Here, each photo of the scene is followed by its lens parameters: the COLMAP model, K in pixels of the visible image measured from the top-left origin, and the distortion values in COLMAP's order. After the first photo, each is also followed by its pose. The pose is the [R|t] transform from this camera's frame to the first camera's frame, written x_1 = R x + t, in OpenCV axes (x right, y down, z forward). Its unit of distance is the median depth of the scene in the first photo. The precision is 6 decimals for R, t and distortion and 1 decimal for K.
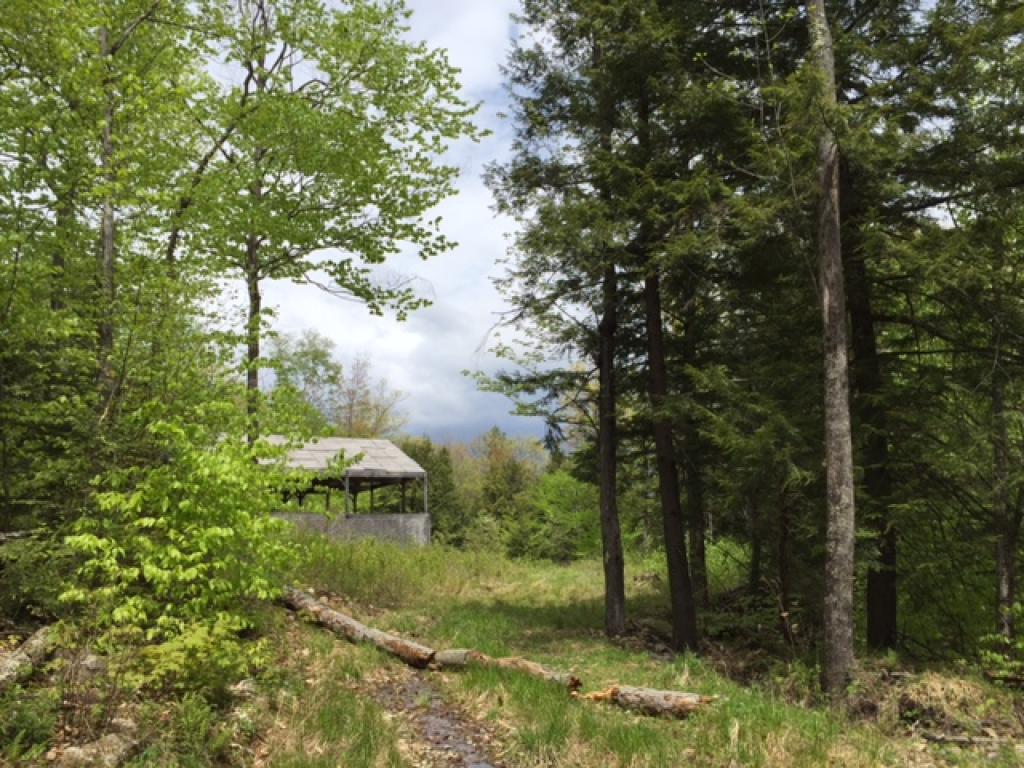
lens RADIAL K [[873.9, 0, 512.0], [0, 873.9, 384.0], [0, 0, 1]] dist [0.095675, 0.000955]
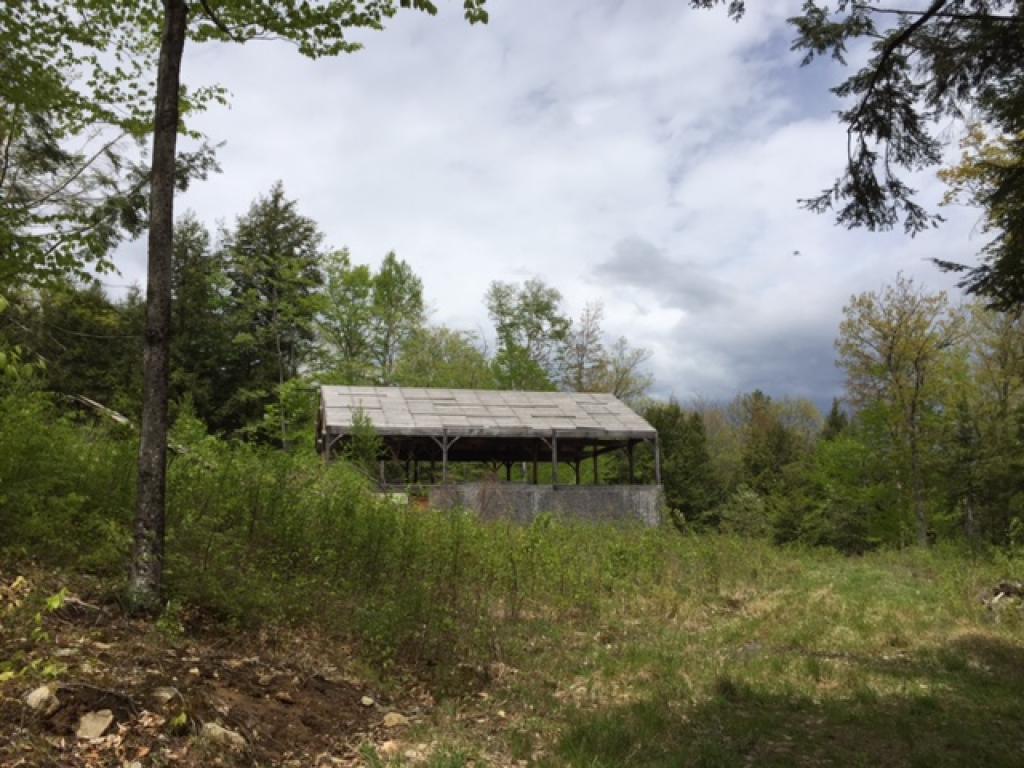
lens RADIAL K [[862.3, 0, 512.0], [0, 862.3, 384.0], [0, 0, 1]] dist [-0.000982, -0.001602]
pose [[0.954356, -0.035237, -0.296585, 0.003602], [0.041808, 0.999000, 0.015838, 0.028618], [0.295730, -0.027515, 0.954875, 0.166619]]
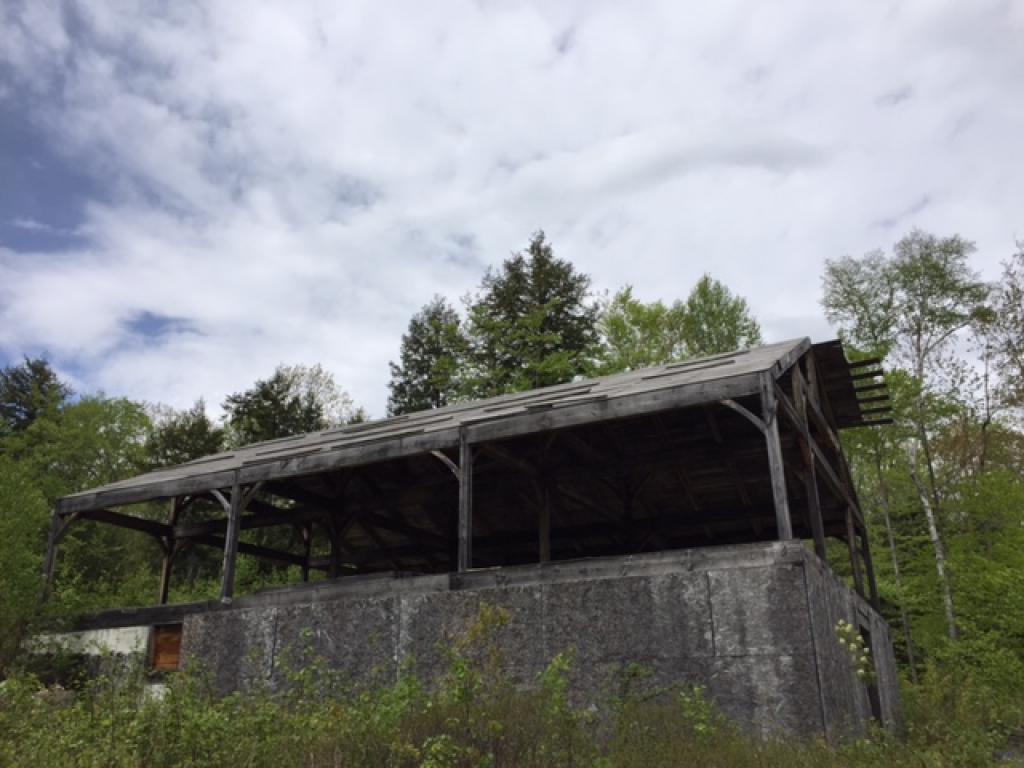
lens RADIAL K [[873.9, 0, 512.0], [0, 873.9, 384.0], [0, 0, 1]] dist [0.095675, 0.000955]
pose [[0.512740, -0.284079, -0.810183, 0.040436], [0.162015, 0.958732, -0.233631, 0.102252], [0.843119, -0.011470, 0.537605, 0.558866]]
